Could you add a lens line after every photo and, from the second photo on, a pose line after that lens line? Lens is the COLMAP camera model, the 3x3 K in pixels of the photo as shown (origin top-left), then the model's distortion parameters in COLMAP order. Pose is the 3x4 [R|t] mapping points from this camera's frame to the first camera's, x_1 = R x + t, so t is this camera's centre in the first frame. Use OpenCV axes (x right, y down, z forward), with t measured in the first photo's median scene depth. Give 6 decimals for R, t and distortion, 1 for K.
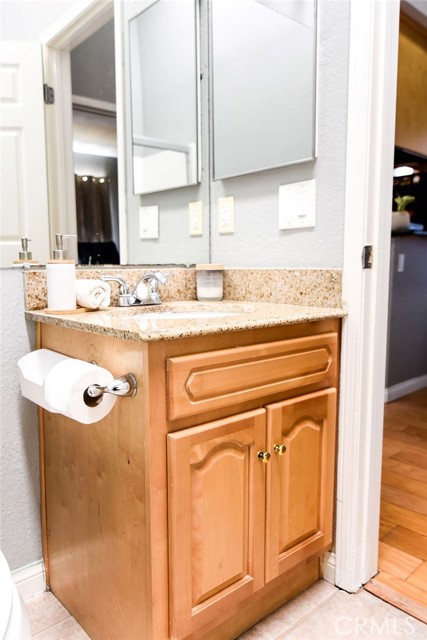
lens RADIAL K [[487.4, 0, 213.5], [0, 487.4, 320.0], [0, 0, 1]] dist [0.020084, -0.003615]
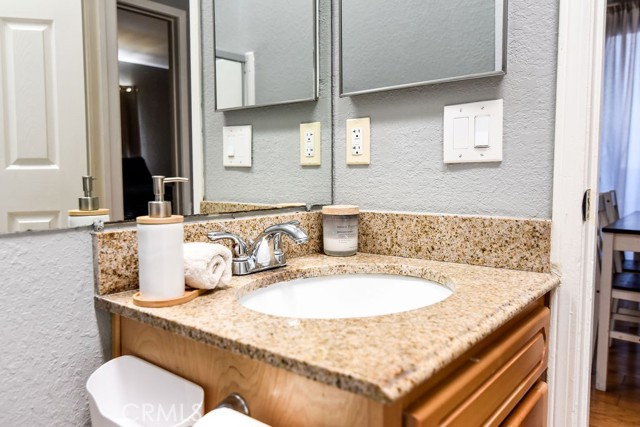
lens RADIAL K [[487.4, 0, 320.0], [0, 487.4, 213.5], [0, 0, 1]] dist [0.020084, -0.003615]
pose [[0.985872, -0.012990, 0.166996, -0.180153], [0.019334, 0.999150, -0.036417, -0.083532], [-0.166381, 0.039132, 0.985285, 0.289133]]
